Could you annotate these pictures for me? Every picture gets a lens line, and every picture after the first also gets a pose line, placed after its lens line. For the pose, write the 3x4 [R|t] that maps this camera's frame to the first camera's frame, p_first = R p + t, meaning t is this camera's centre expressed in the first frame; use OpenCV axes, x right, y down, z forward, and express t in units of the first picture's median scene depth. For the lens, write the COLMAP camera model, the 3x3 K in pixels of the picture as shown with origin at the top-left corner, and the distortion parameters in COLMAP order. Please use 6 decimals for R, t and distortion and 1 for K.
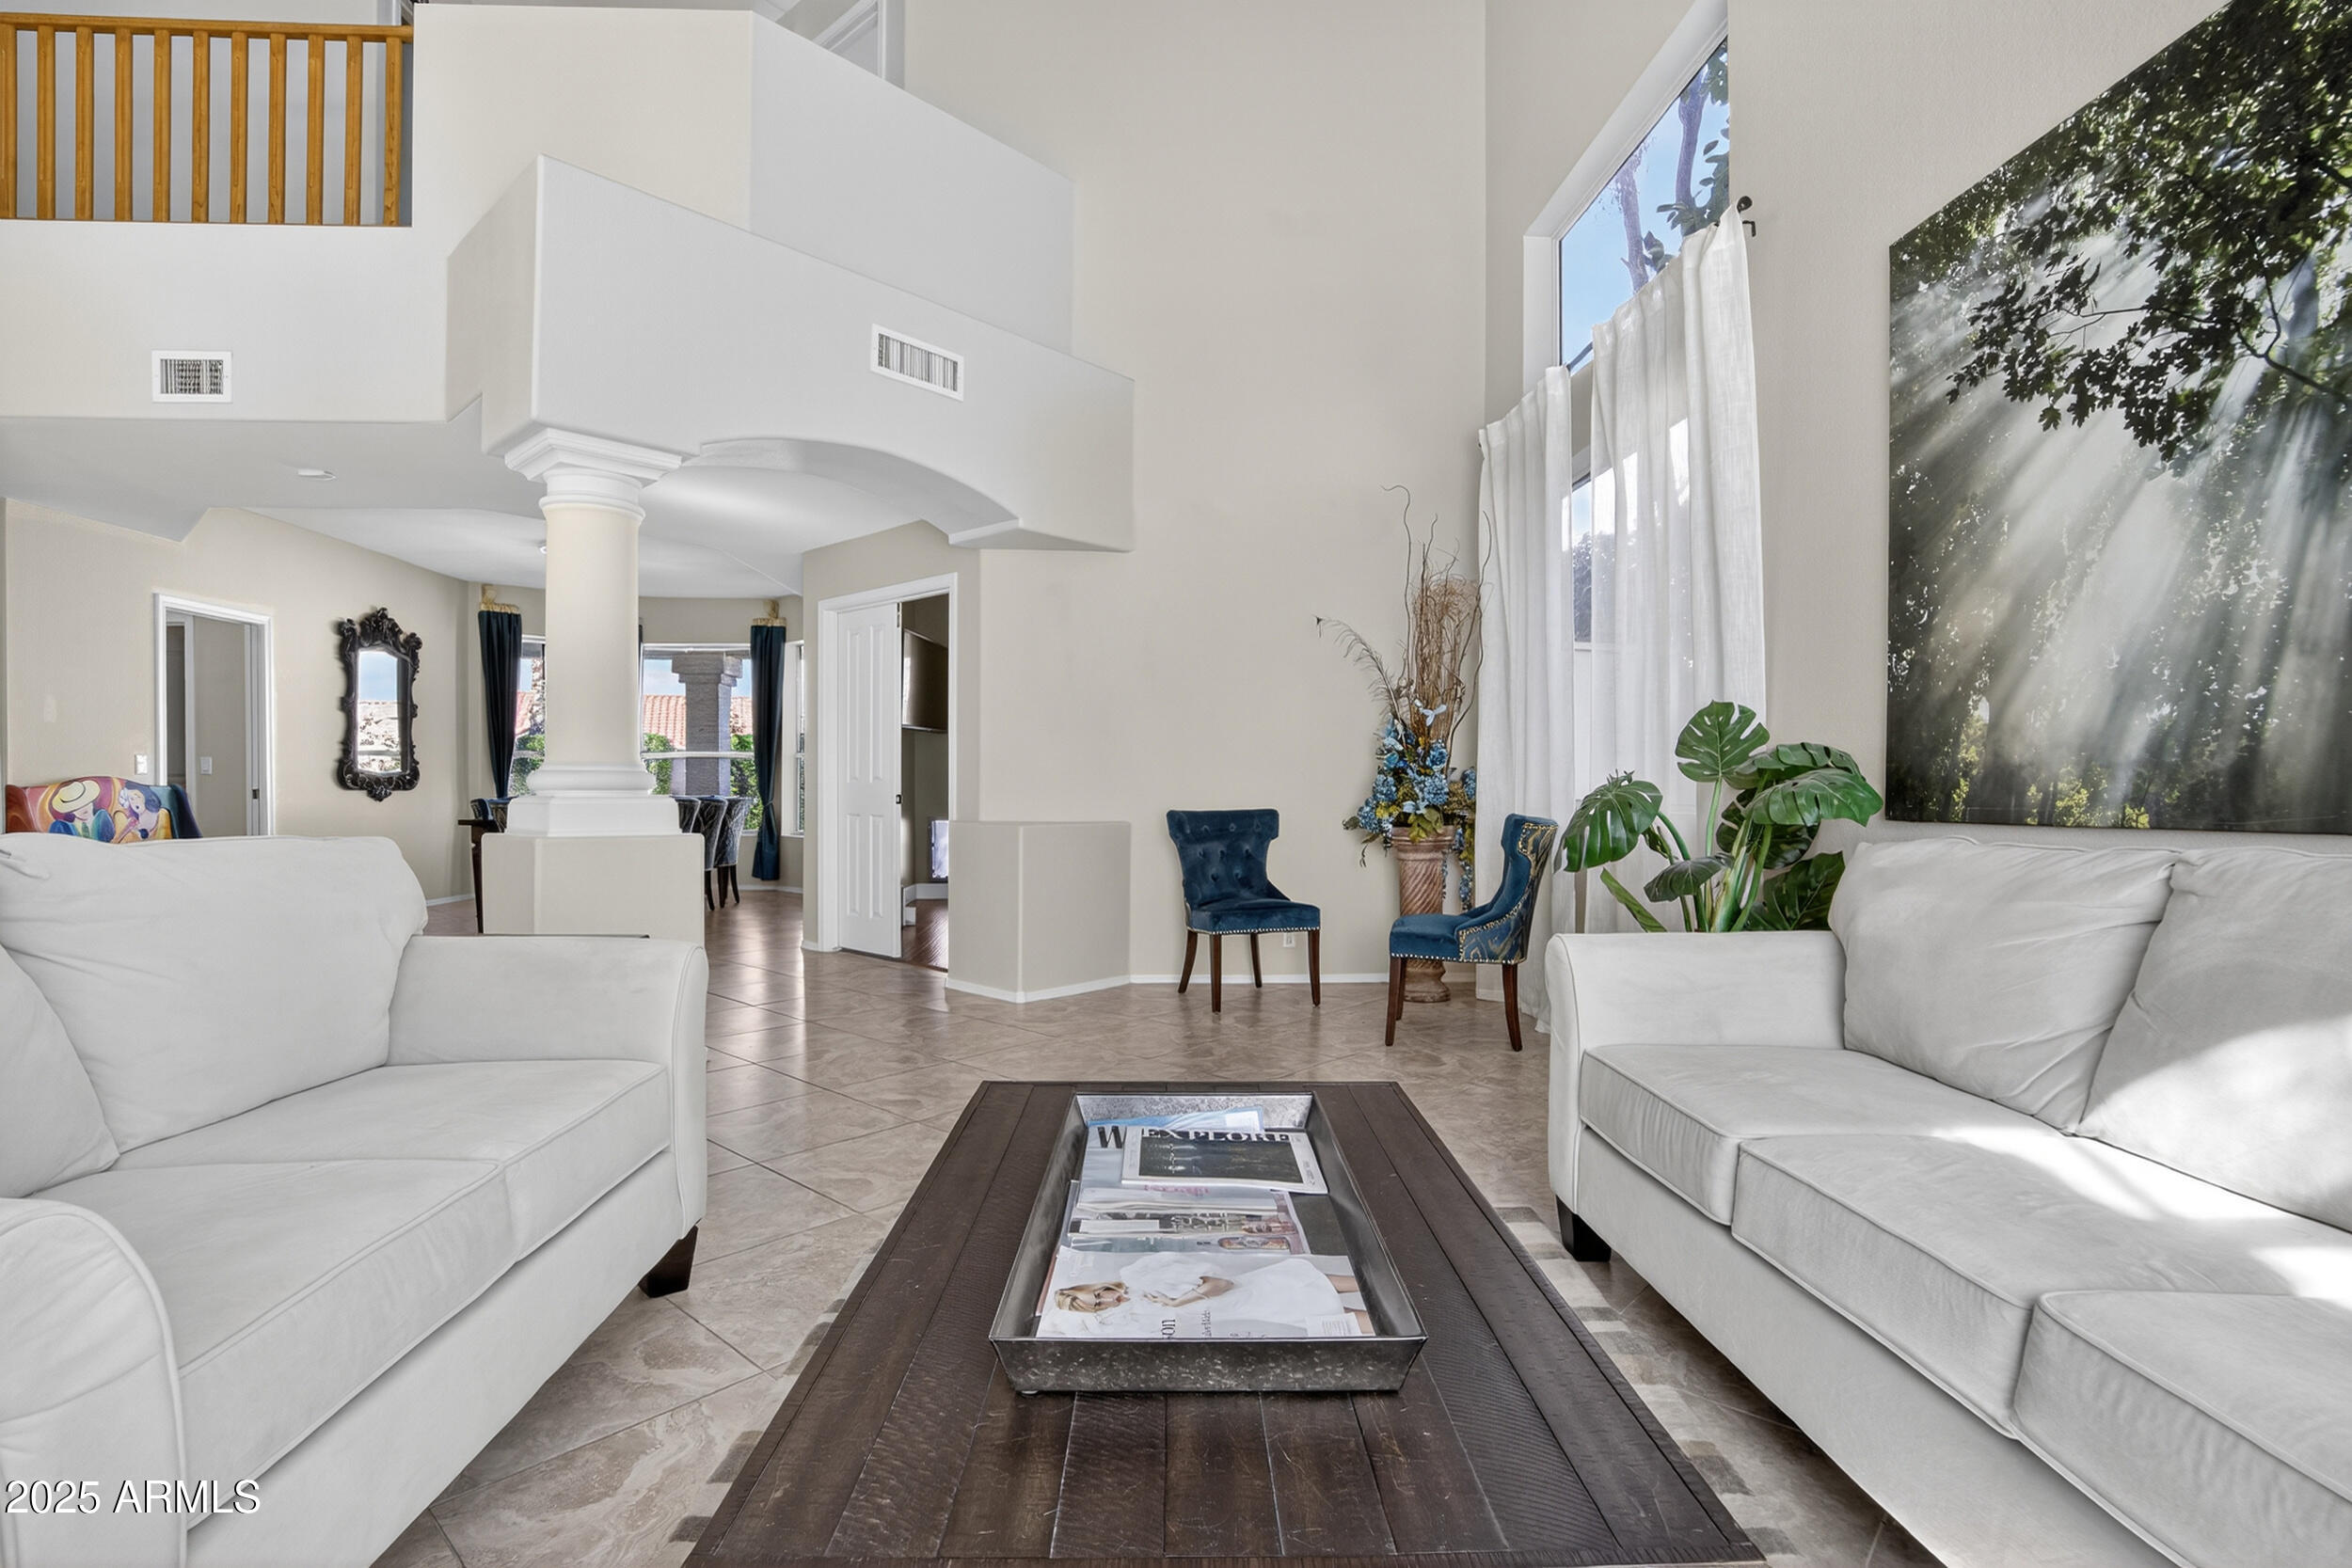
lens RADIAL K [[1099.4, 0, 1182.1], [0, 1099.4, 788.4], [0, 0, 1]] dist [-0.025288, 0.000635]
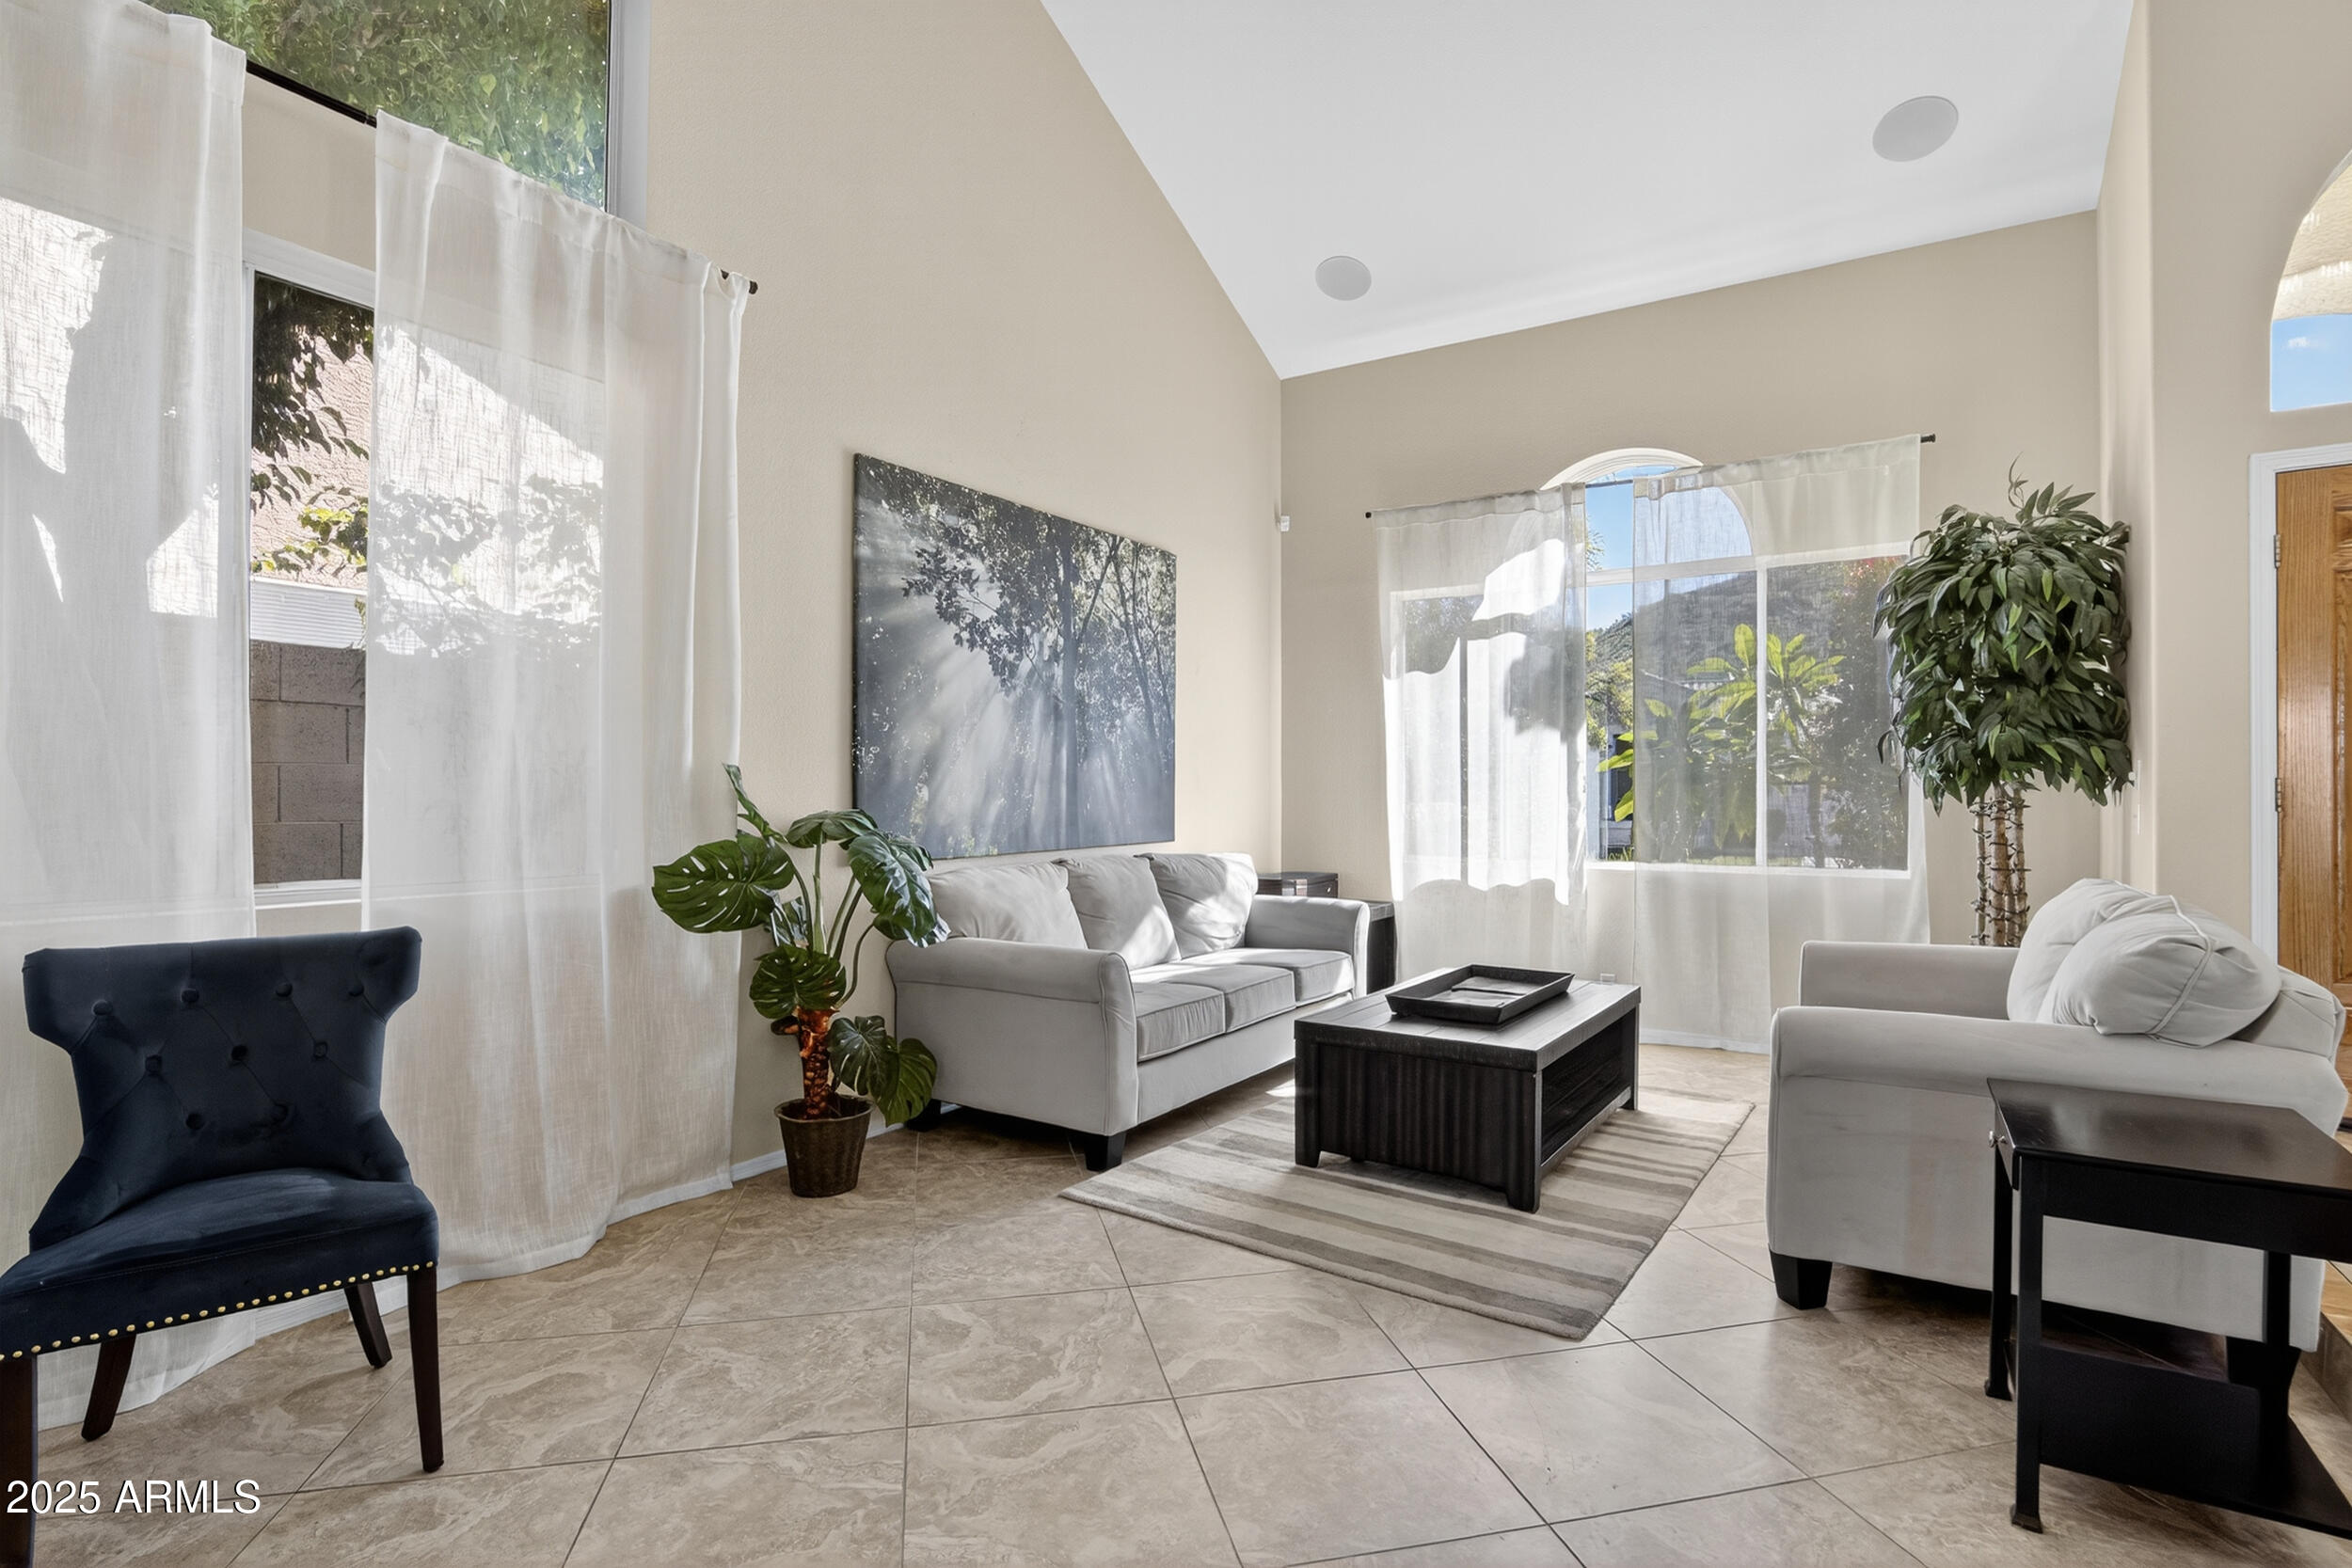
lens RADIAL K [[1099.4, 0, 1176.0], [0, 1099.4, 797.8], [0, 0, 1]] dist [-0.025288, 0.000635]
pose [[-0.807834, 0.000976, 0.589409, -0.618368], [0.002799, 0.999994, 0.002181, -0.073291], [-0.589403, 0.003412, -0.807832, 2.321249]]
